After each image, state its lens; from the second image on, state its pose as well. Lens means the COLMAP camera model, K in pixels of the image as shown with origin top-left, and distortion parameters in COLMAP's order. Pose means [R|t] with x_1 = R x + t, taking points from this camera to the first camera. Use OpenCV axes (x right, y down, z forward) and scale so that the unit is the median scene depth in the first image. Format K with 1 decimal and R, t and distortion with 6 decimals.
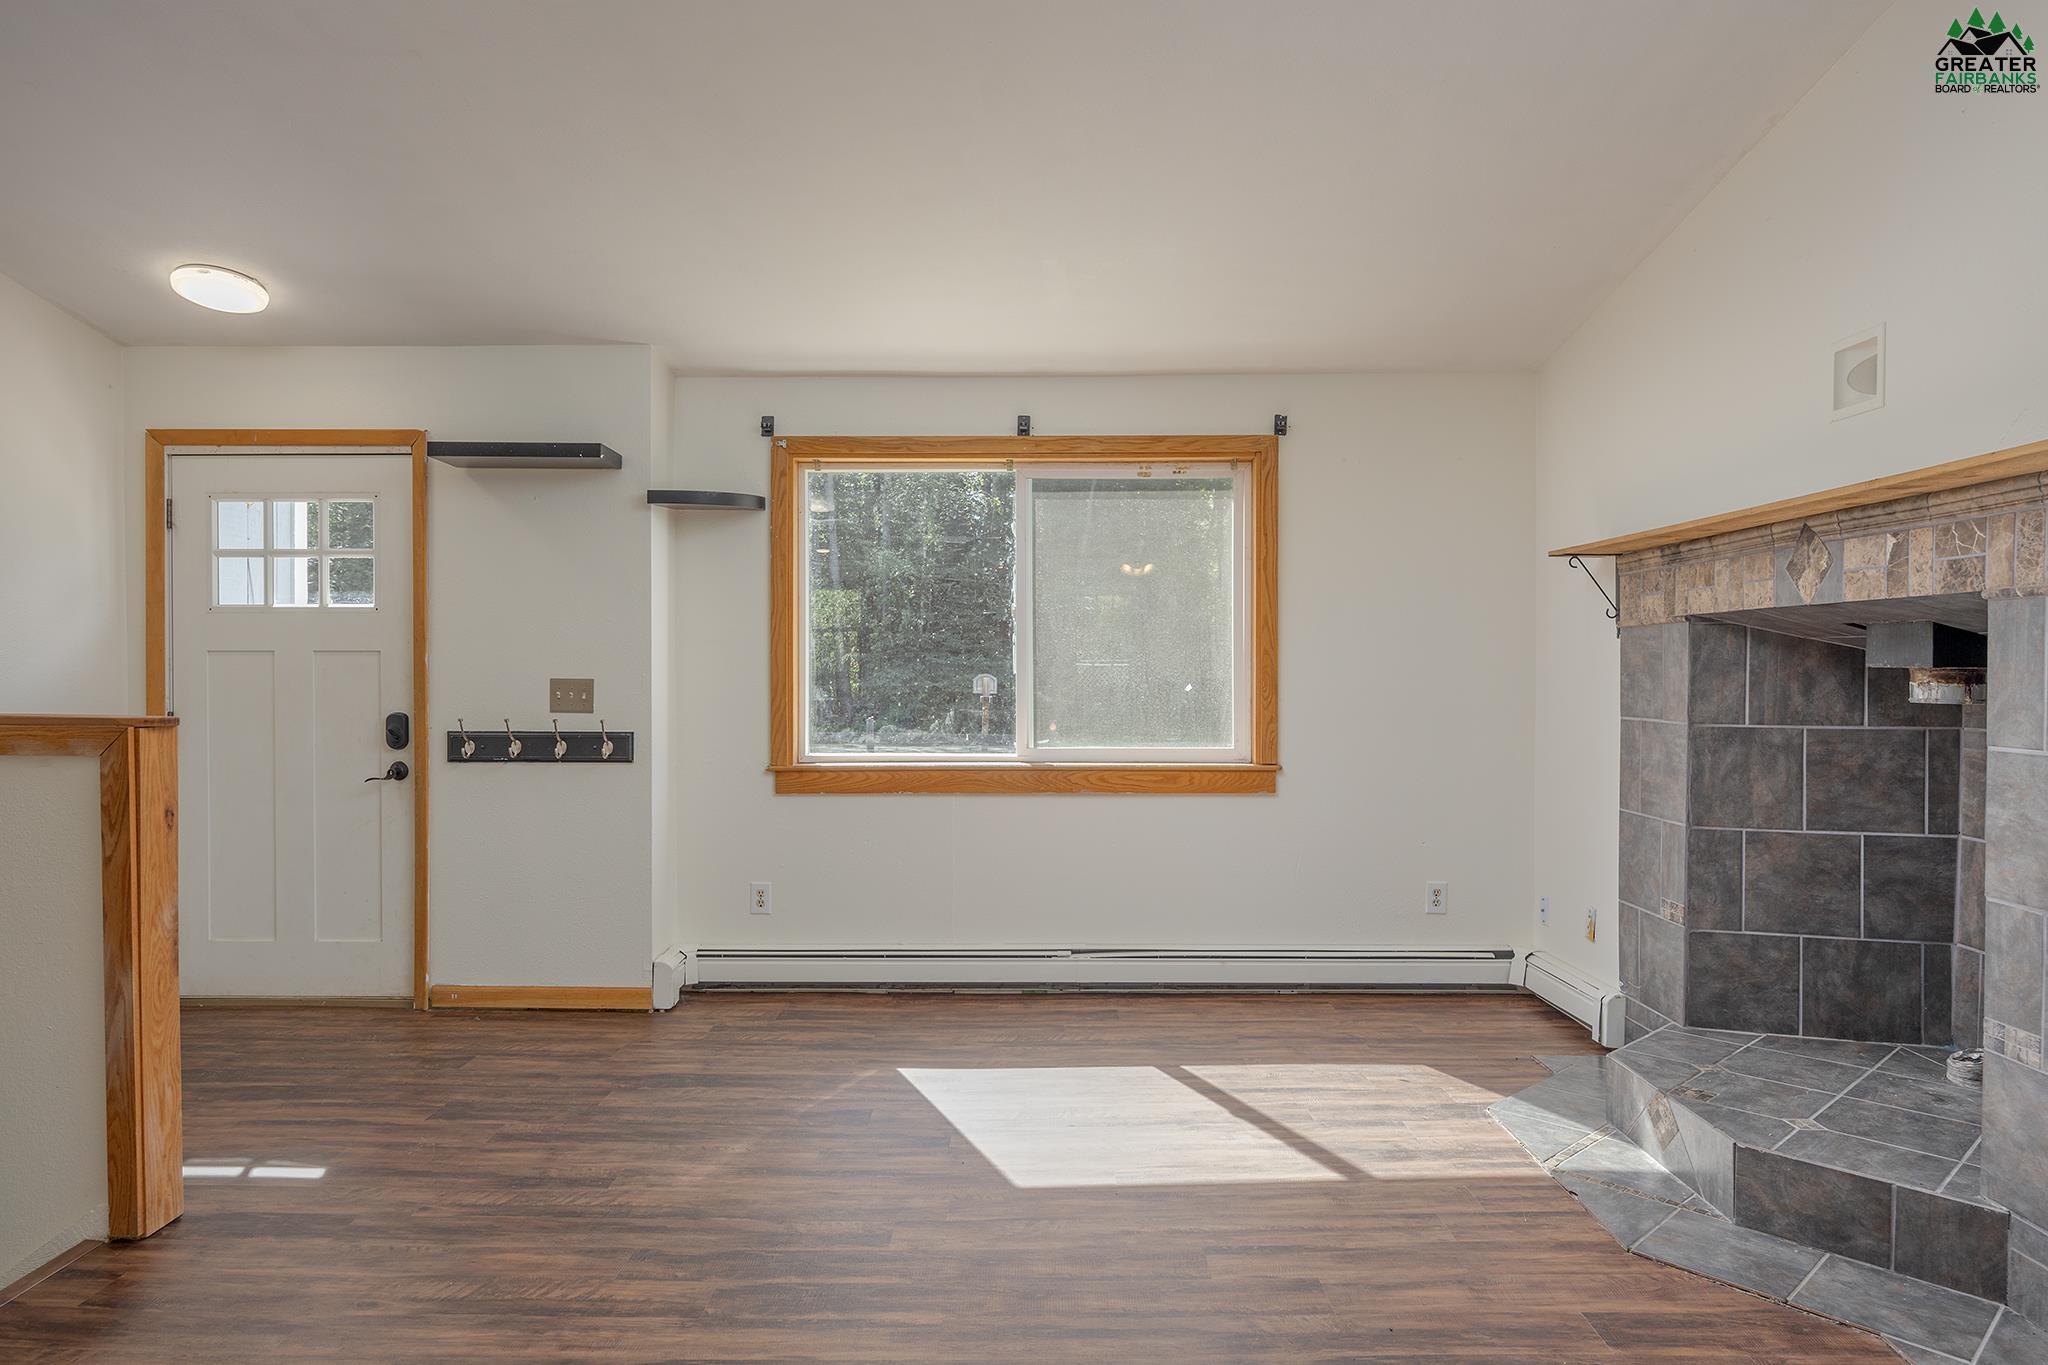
lens RADIAL K [[1303.6, 0, 1040.1], [0, 1303.6, 671.7], [0, 0, 1]] dist [-0.010154, 0.005666]
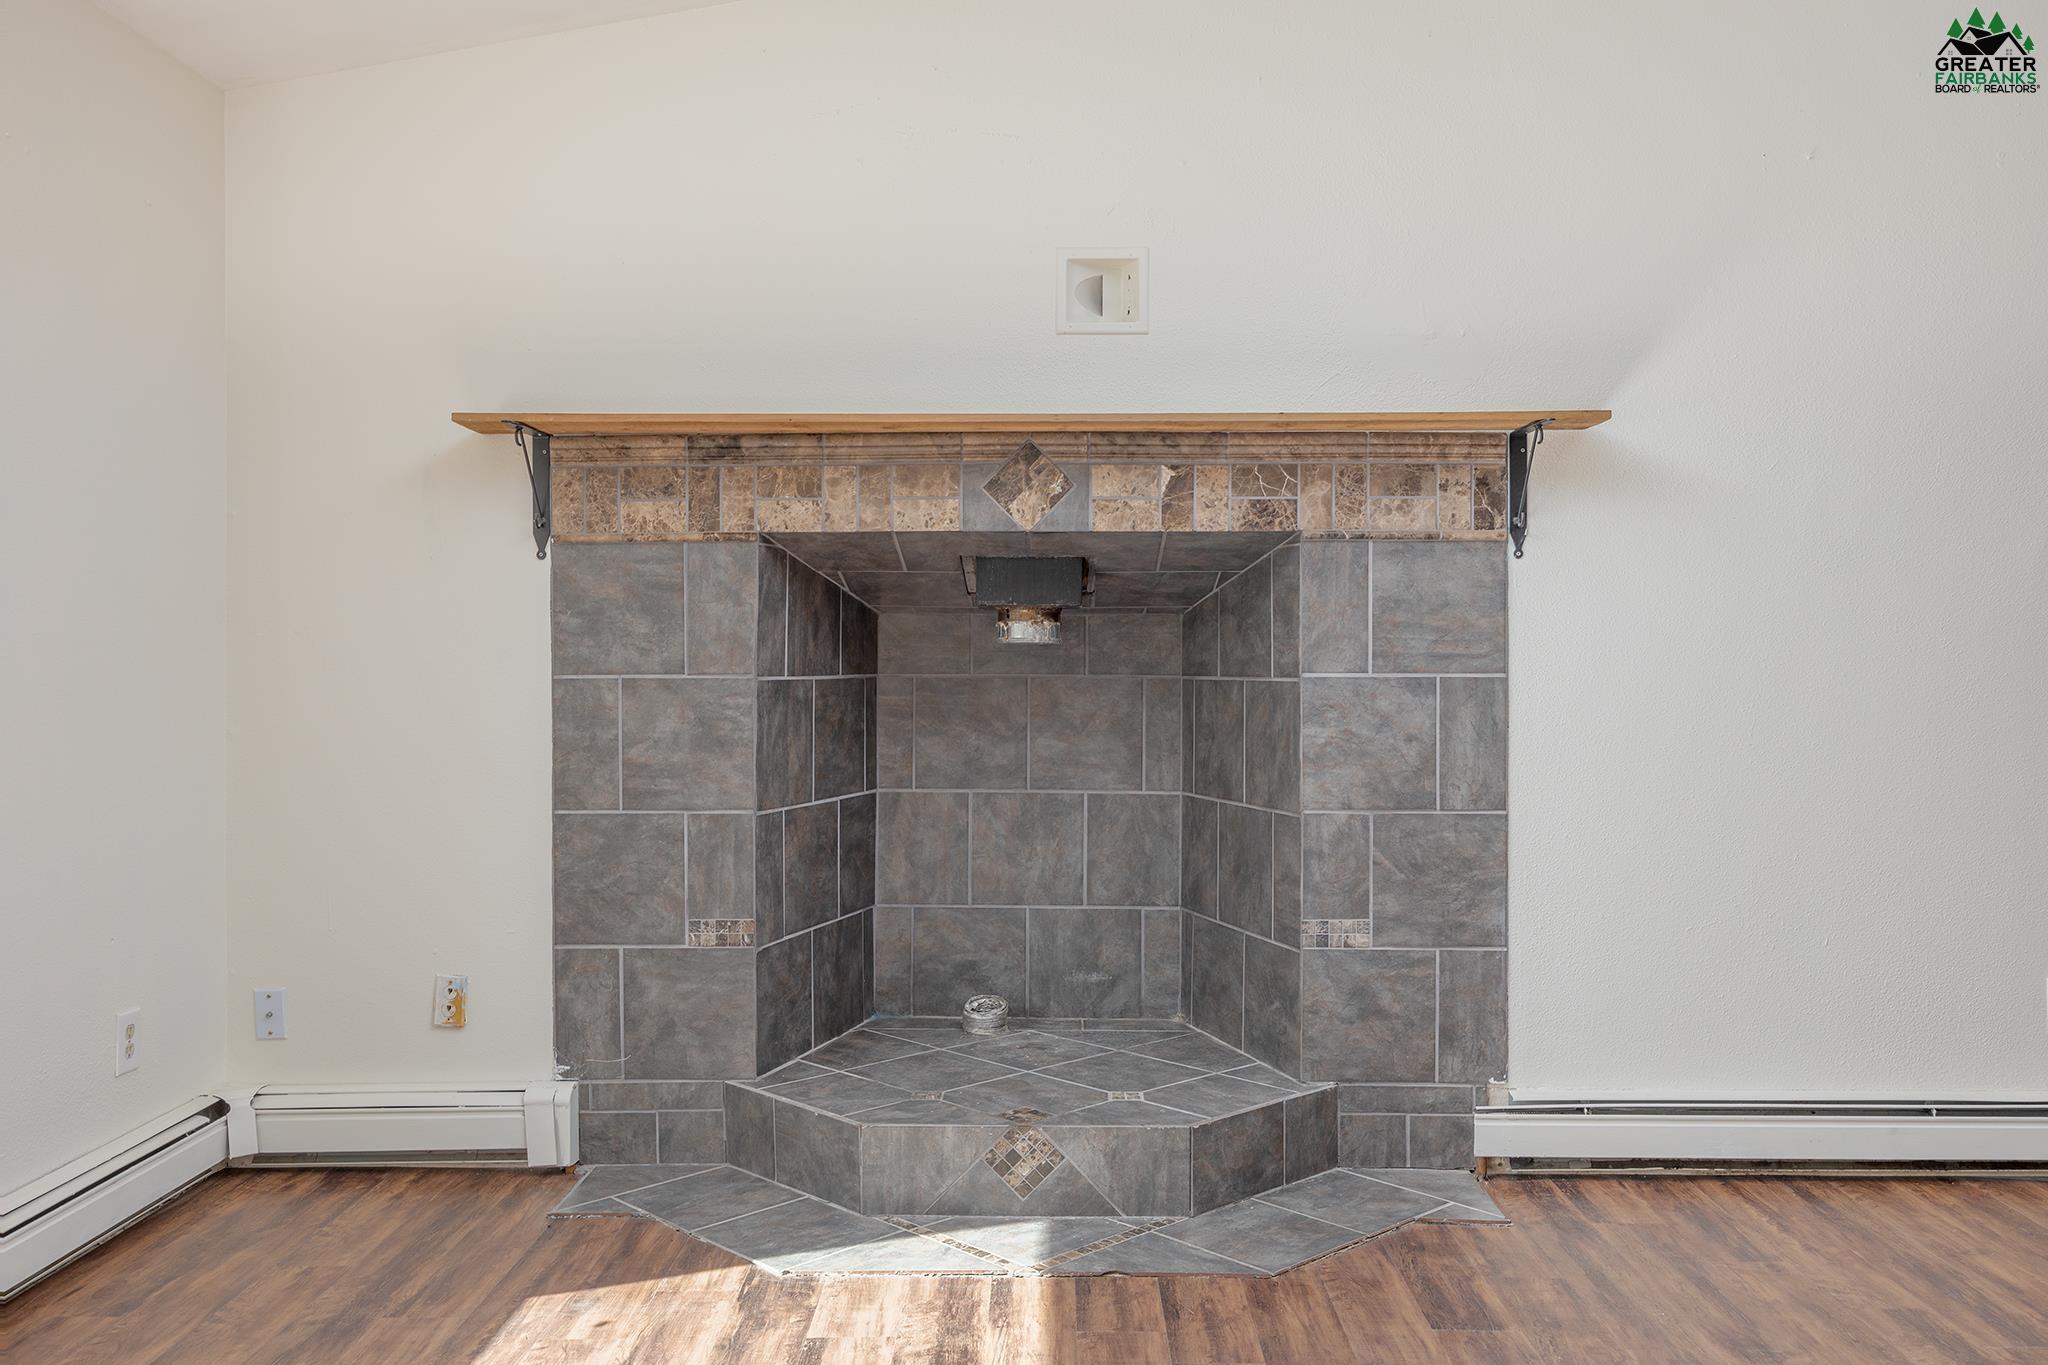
lens RADIAL K [[1620.1, 0, 1024.7], [0, 1620.1, 663.1], [0, 0, 1]] dist [-0.005247, -0.008722]
pose [[0.007461, -0.005077, 0.999959, -0.440313], [0.004147, 0.999979, 0.005046, 0.028122], [-0.999964, 0.004109, 0.007482, 0.839245]]
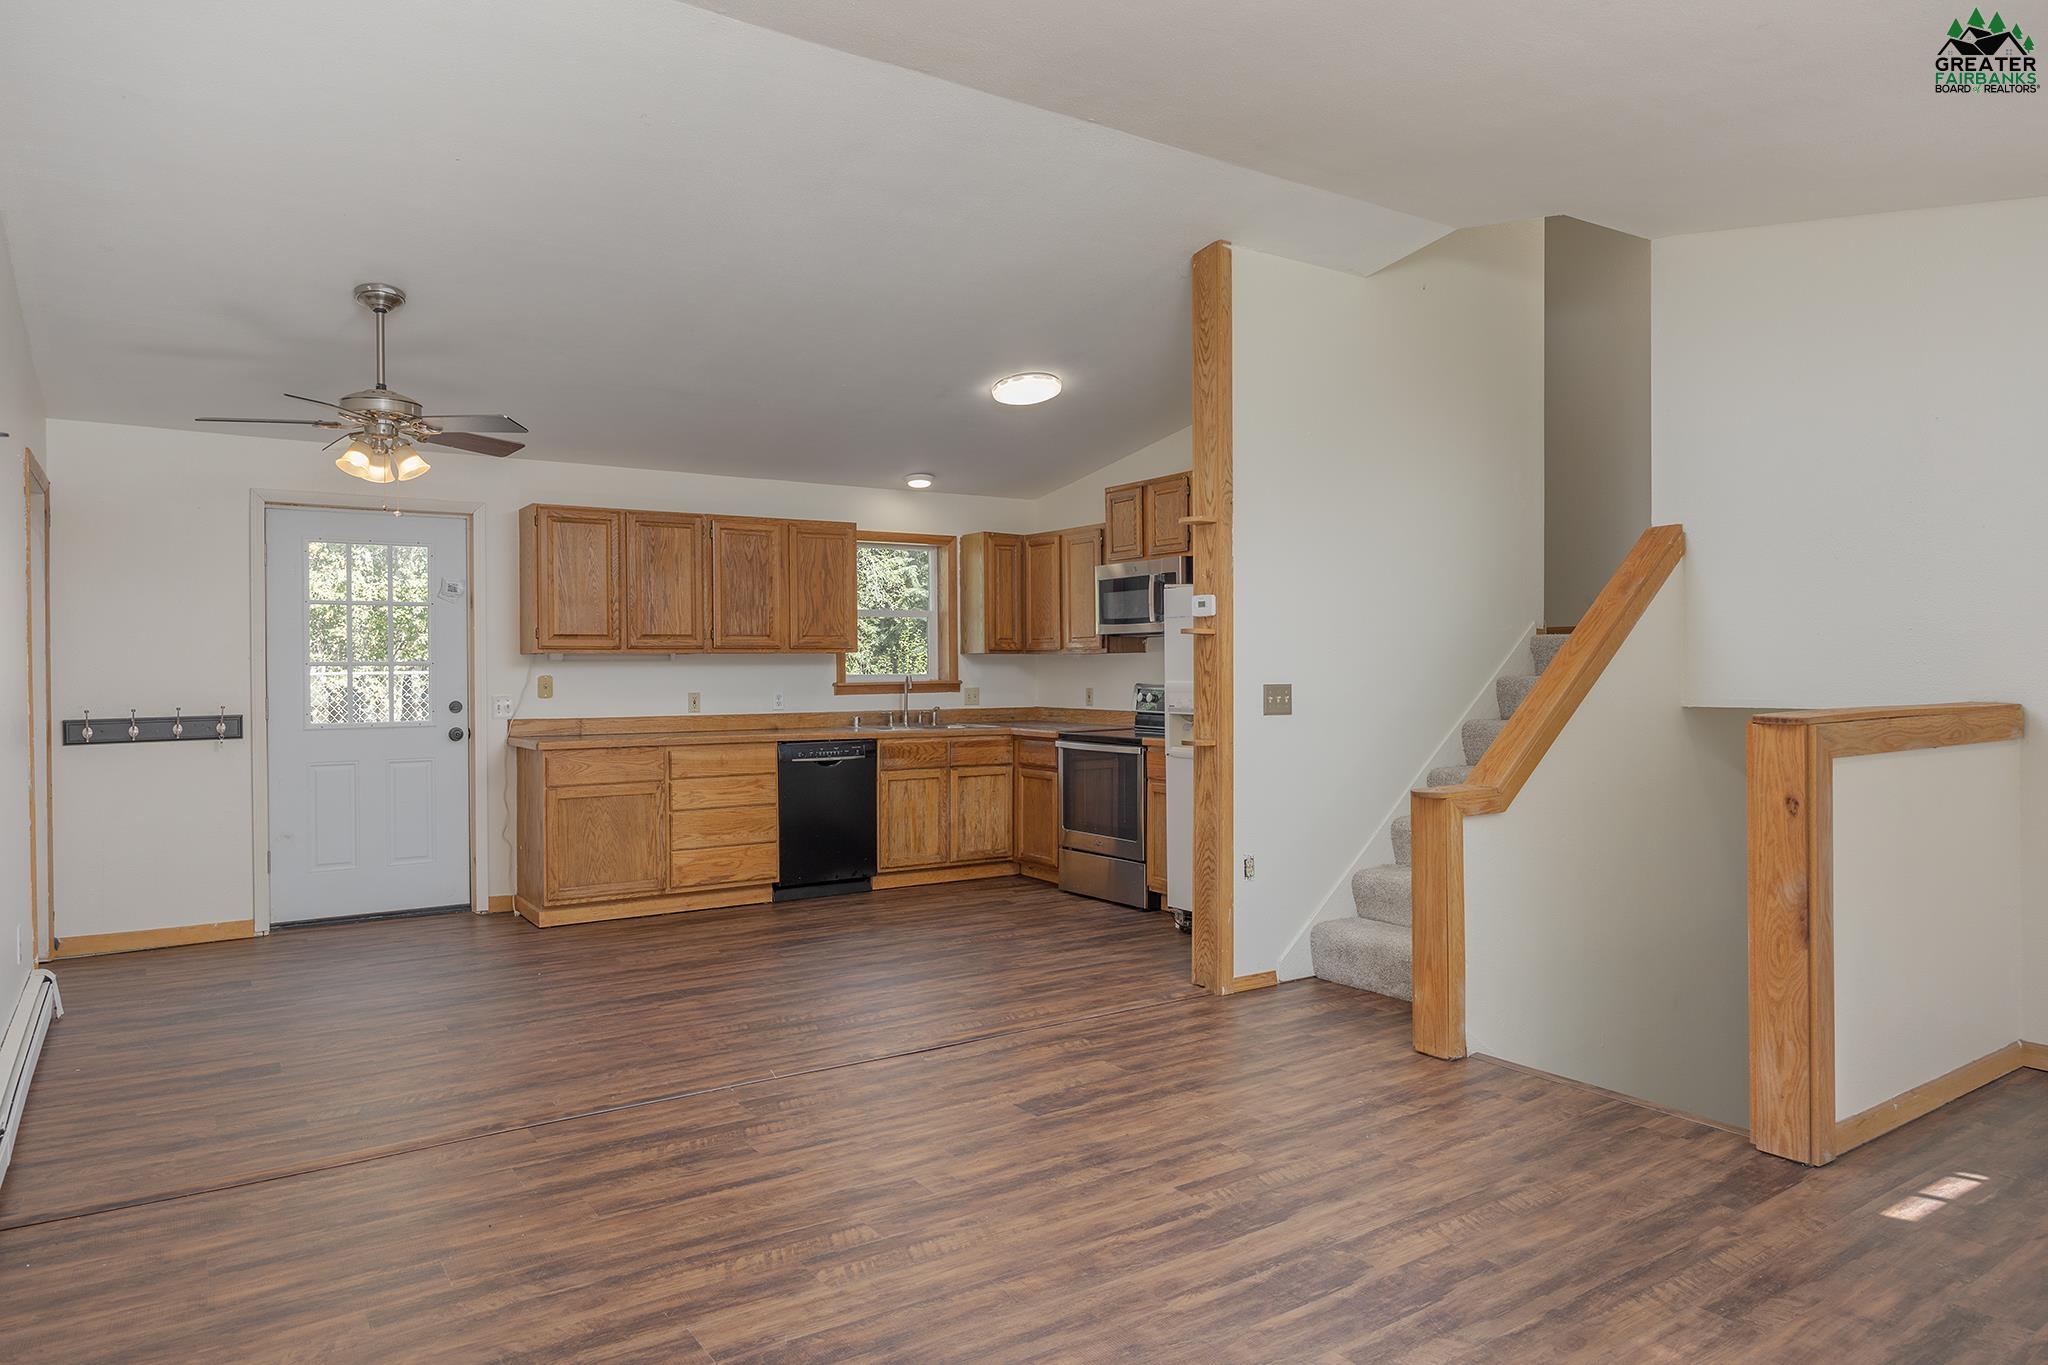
lens RADIAL K [[1303.6, 0, 1031.1], [0, 1303.6, 675.1], [0, 0, 1]] dist [-0.010154, 0.005666]
pose [[-0.828653, 0.007071, -0.559719, 0.395963], [-0.000016, 0.999920, 0.012655, -0.012785], [0.559763, 0.010496, -0.828586, 1.192912]]
